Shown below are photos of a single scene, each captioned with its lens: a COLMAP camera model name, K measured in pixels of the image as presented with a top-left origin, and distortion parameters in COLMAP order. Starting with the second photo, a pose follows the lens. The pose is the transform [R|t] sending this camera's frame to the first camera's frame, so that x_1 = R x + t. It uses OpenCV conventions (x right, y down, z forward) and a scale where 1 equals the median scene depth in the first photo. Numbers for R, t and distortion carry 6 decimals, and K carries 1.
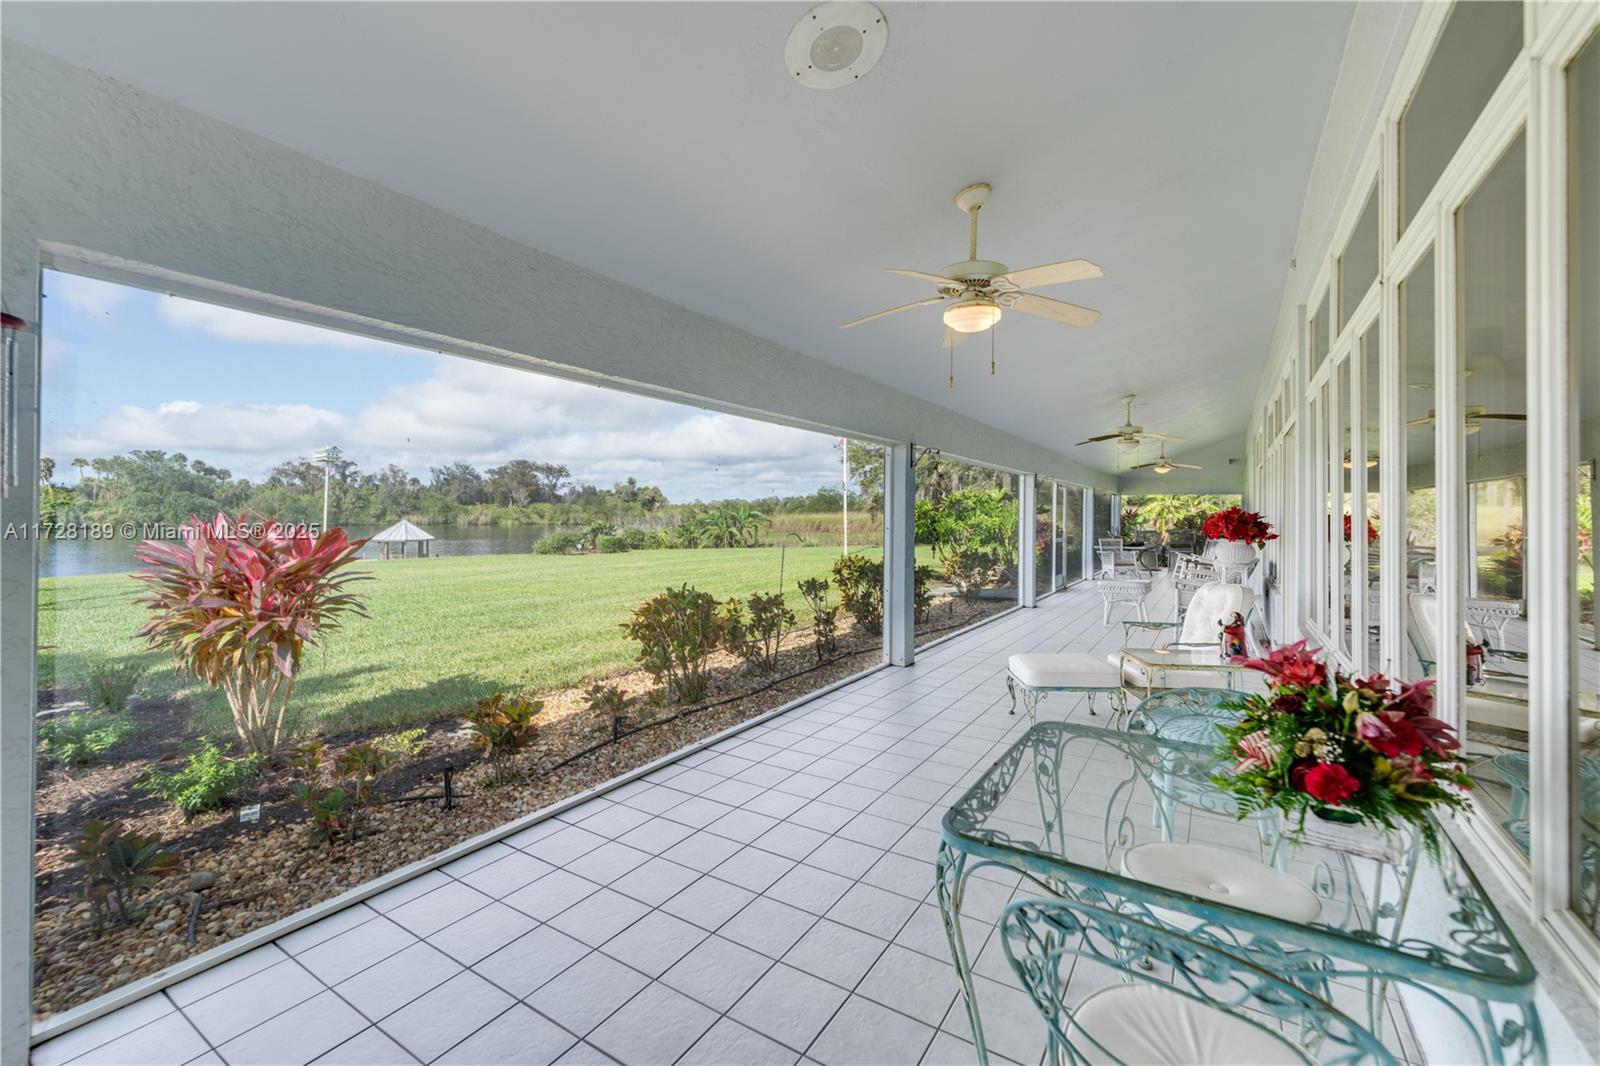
lens RADIAL K [[656.8, 0, 807.9], [0, 656.8, 517.0], [0, 0, 1]] dist [-0.002088, 0.000854]
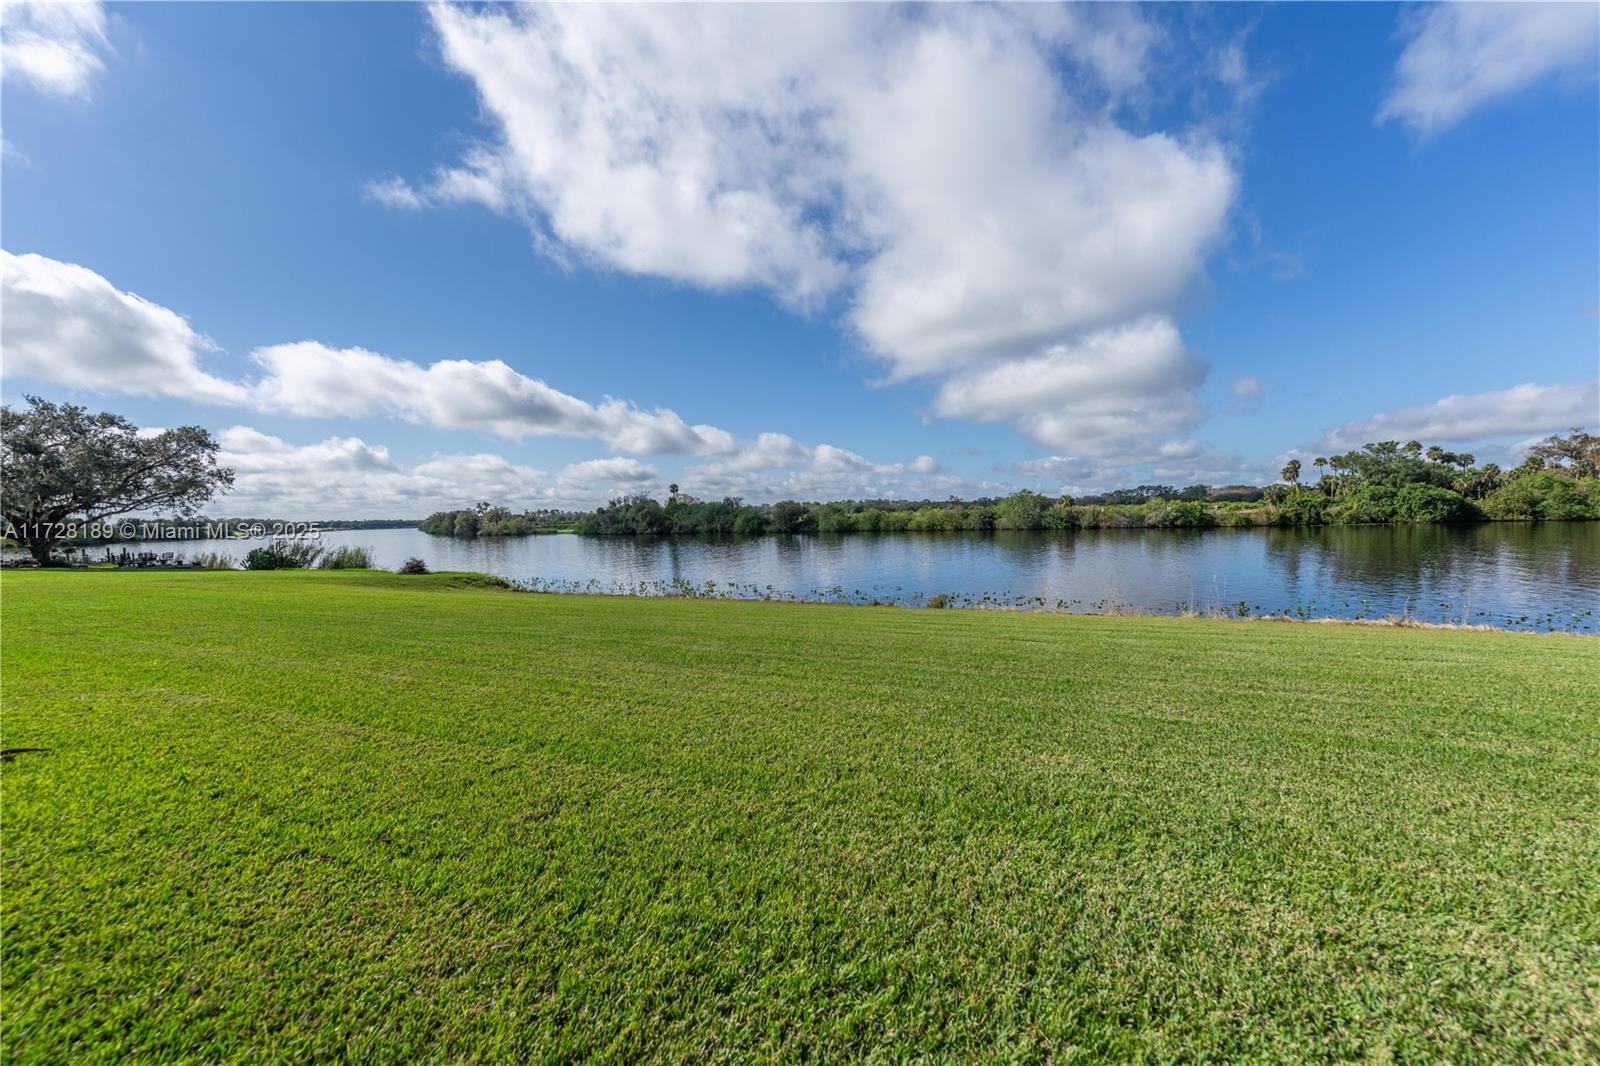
lens RADIAL K [[656.8, 0, 804.9], [0, 656.8, 534.5], [0, 0, 1]] dist [-0.002088, 0.000854]
pose [[0.063429, 0.014503, -0.997881, -0.085811], [0.019326, 0.999689, 0.015758, 0.000903], [0.997799, -0.020285, 0.063129, 0.082737]]
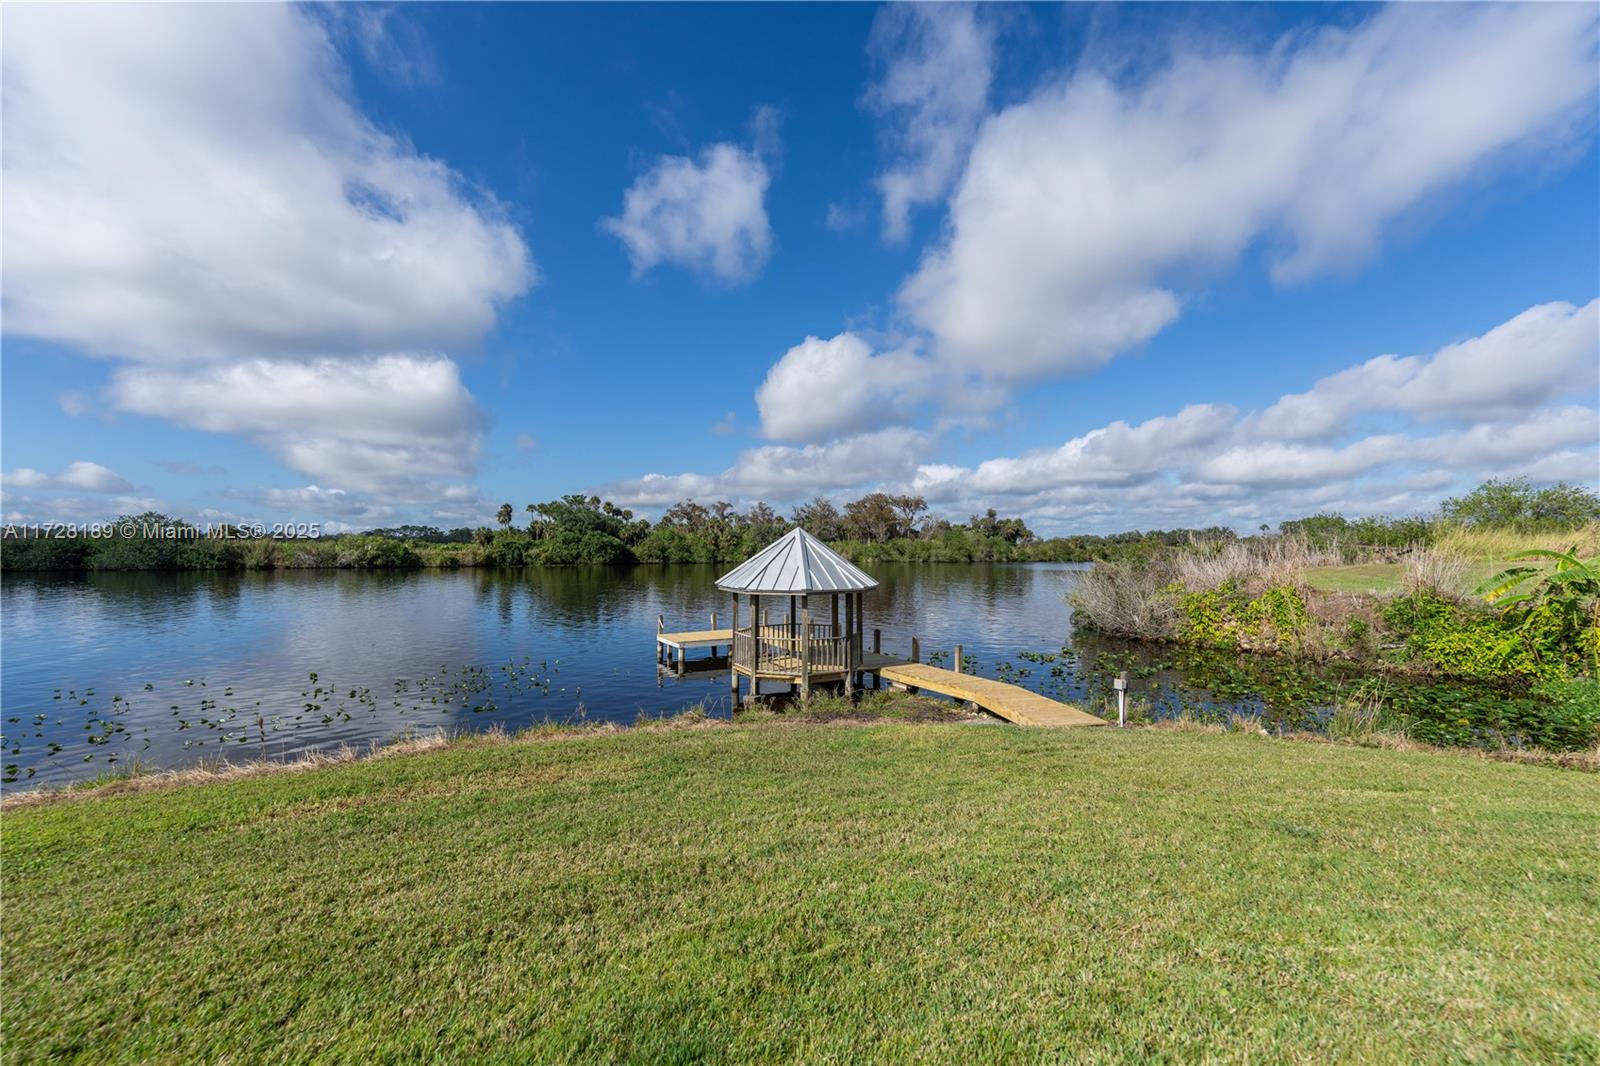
lens RADIAL K [[656.8, 0, 811.2], [0, 656.8, 521.4], [0, 0, 1]] dist [-0.002088, 0.000854]
pose [[0.883157, -0.030799, -0.468066, -0.109118], [0.005962, 0.998499, -0.054453, 0.004587], [0.469040, 0.045300, 0.882014, 0.170622]]
